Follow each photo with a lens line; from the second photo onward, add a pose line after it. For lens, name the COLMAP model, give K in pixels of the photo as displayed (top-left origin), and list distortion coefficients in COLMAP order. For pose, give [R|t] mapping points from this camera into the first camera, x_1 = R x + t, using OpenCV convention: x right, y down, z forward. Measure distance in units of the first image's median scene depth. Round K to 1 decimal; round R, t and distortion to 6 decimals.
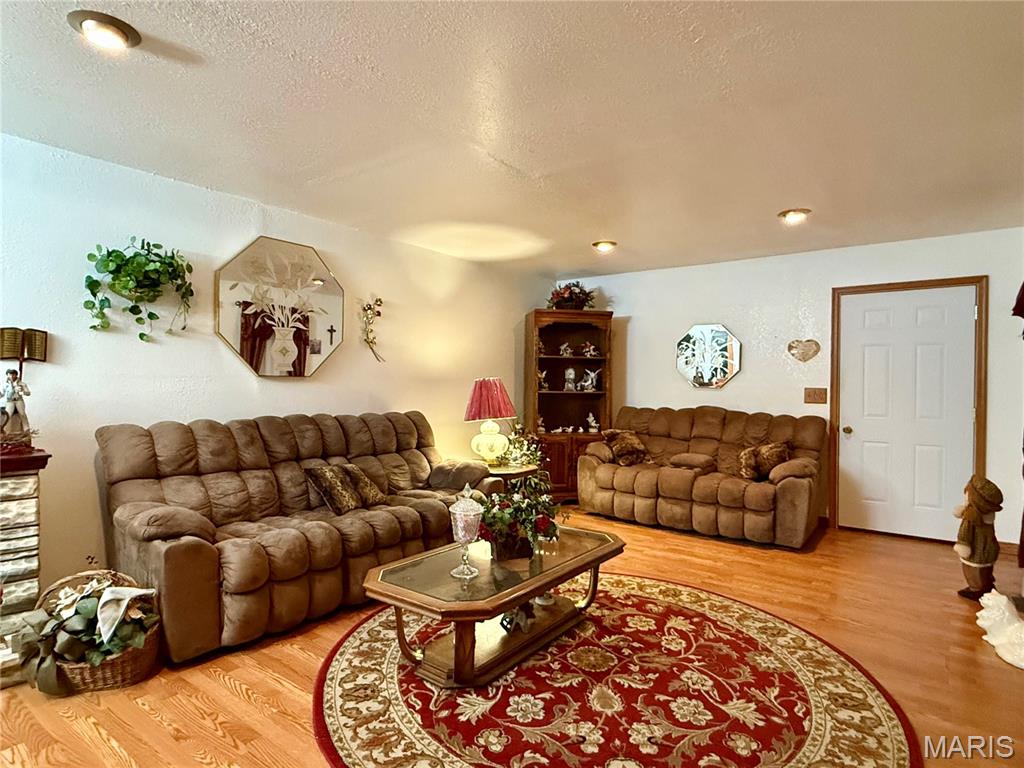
lens RADIAL K [[564.9, 0, 511.9], [0, 564.9, 383.9], [0, 0, 1]] dist [-0.007255, -0.000339]
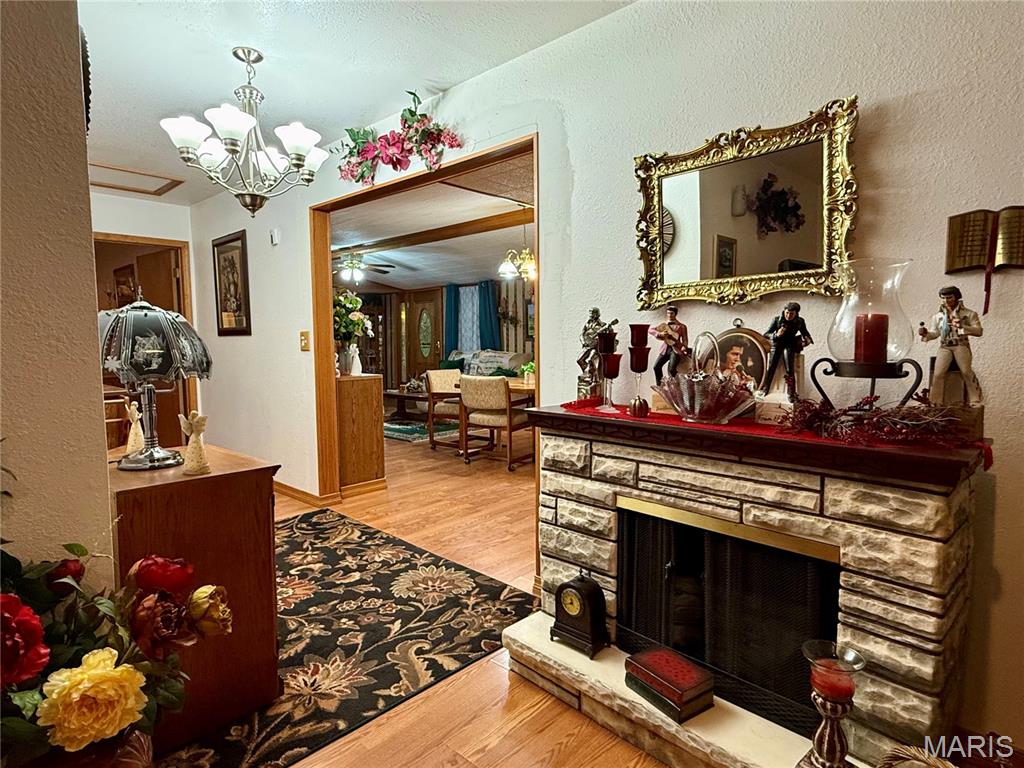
lens RADIAL K [[564.9, 0, 511.7], [0, 564.9, 382.8], [0, 0, 1]] dist [-0.007255, -0.000339]
pose [[-0.126680, 0.063823, -0.989888, -0.321436], [0.000285, 0.997930, 0.064305, 0.032268], [0.991944, 0.007864, -0.126436, 0.693765]]
